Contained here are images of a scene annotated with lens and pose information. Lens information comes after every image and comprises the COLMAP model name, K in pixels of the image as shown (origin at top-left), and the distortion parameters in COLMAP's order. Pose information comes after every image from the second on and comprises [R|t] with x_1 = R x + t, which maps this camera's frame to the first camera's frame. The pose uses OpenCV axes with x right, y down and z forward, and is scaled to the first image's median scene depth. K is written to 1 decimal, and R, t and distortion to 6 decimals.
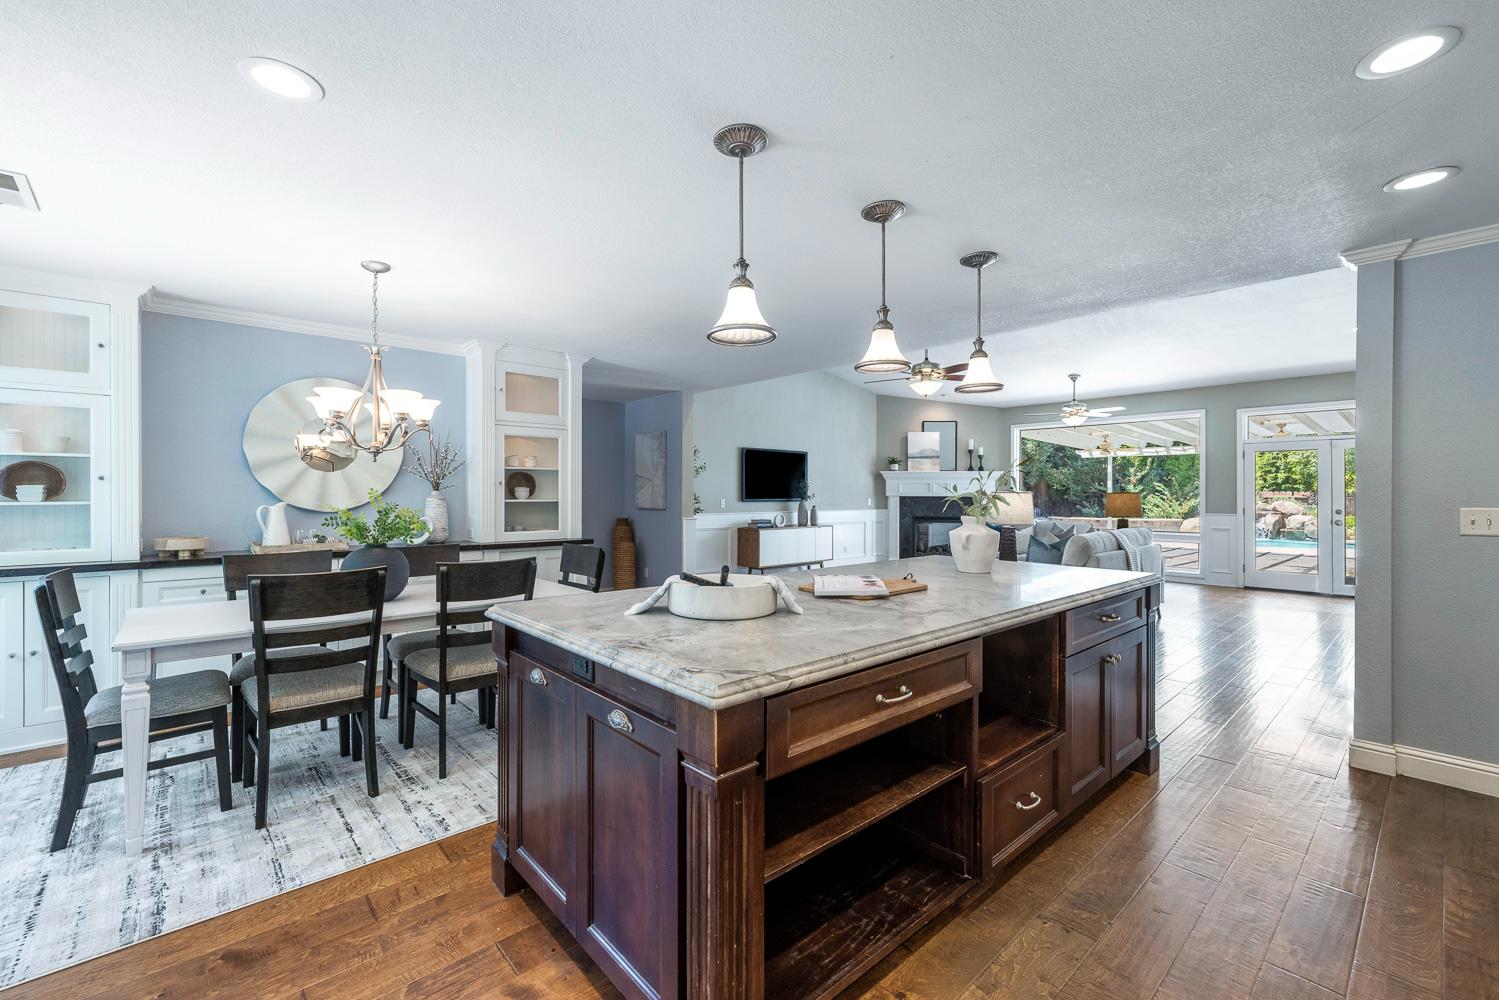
lens RADIAL K [[633.6, 0, 743.9], [0, 633.6, 498.6], [0, 0, 1]] dist [-0.000666, 0.001125]
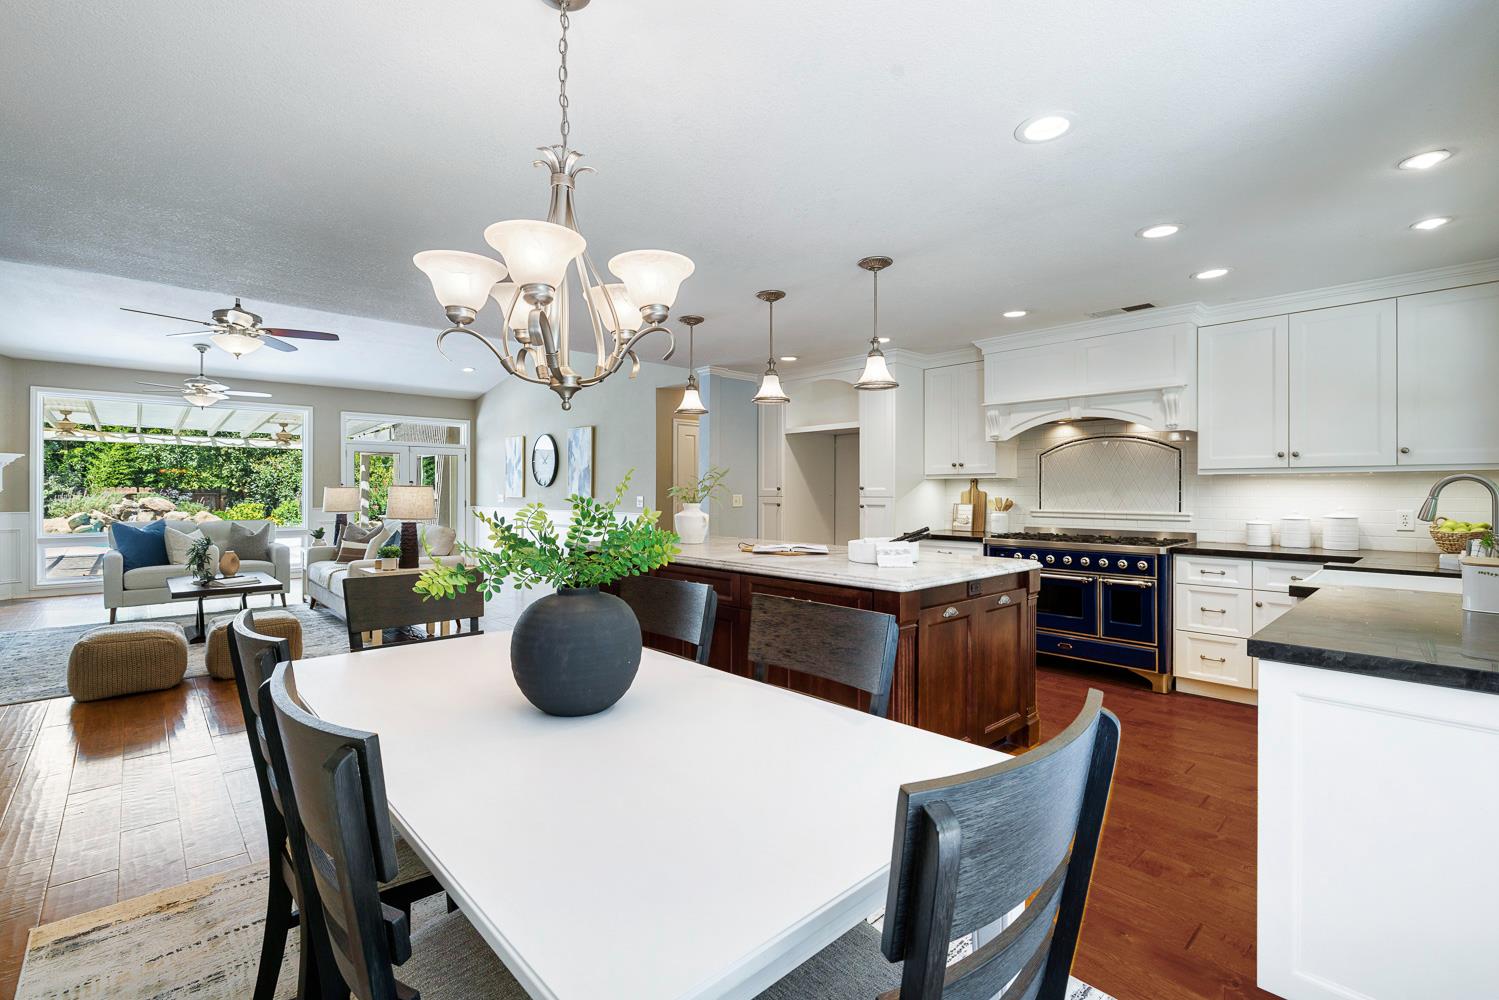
lens RADIAL K [[667.4, 0, 745.3], [0, 667.4, 493.5], [0, 0, 1]] dist [0.000071, 0.000109]
pose [[-0.013385, -0.001012, 0.999910, -0.295153], [0.003429, 0.999994, 0.001058, 0.000338], [-0.999905, 0.003443, -0.013382, 0.250322]]
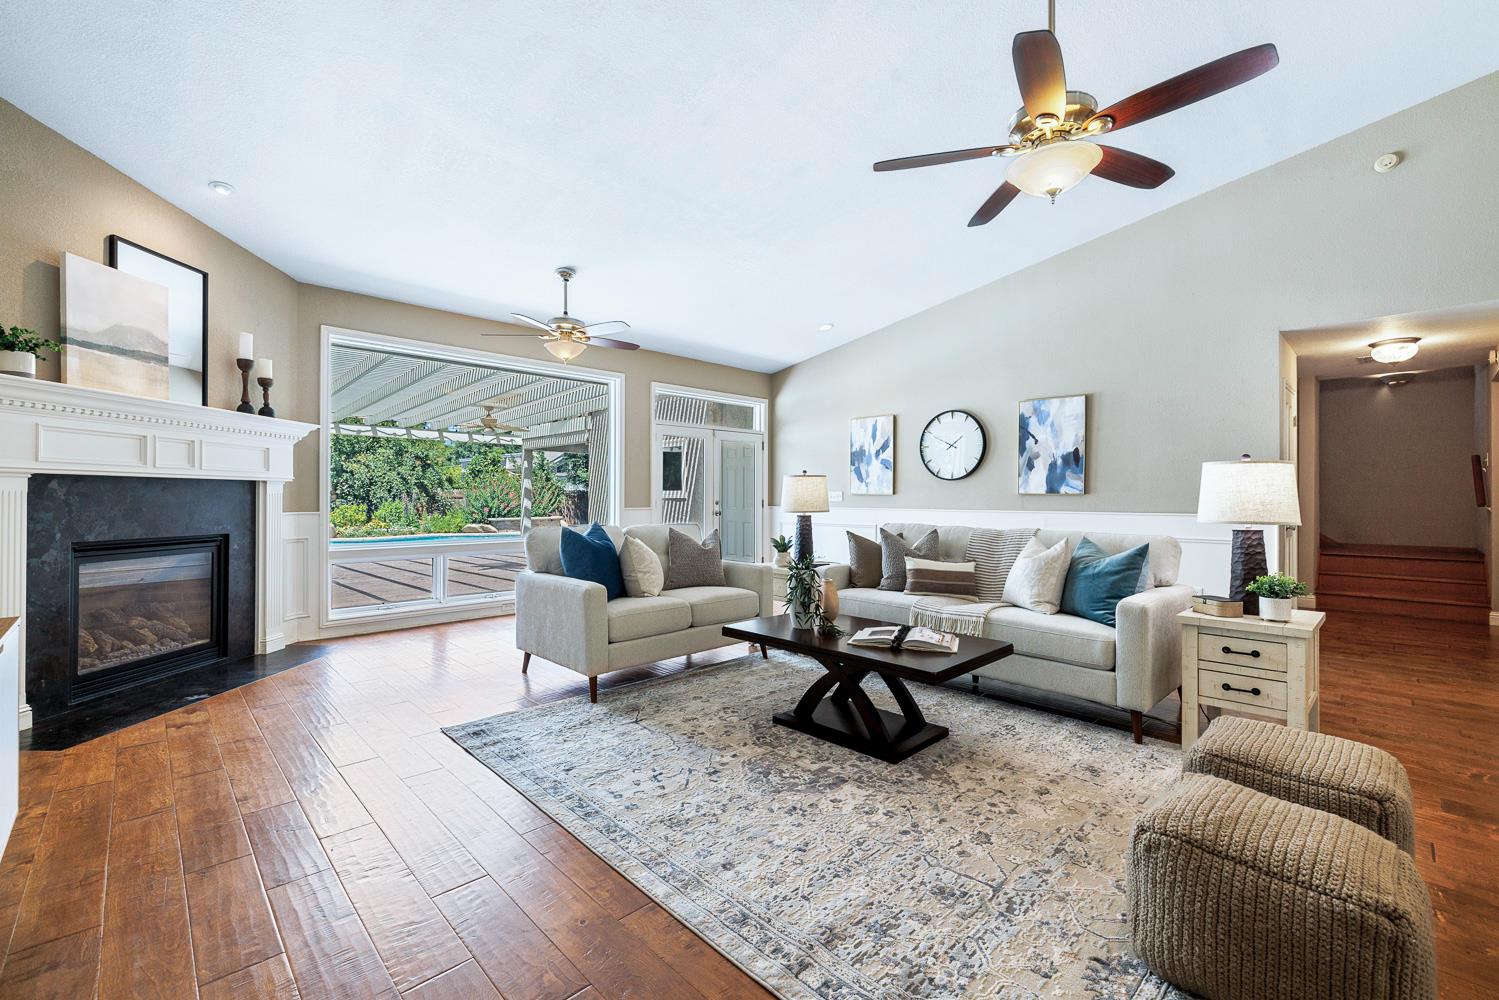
lens RADIAL K [[633.6, 0, 750.7], [0, 633.6, 498.1], [0, 0, 1]] dist [-0.000666, 0.001125]
pose [[-0.041284, -0.000340, 0.999147, -0.044307], [0.000953, 0.999999, 0.000380, 0.008334], [-0.999147, 0.000967, -0.041284, 0.705503]]
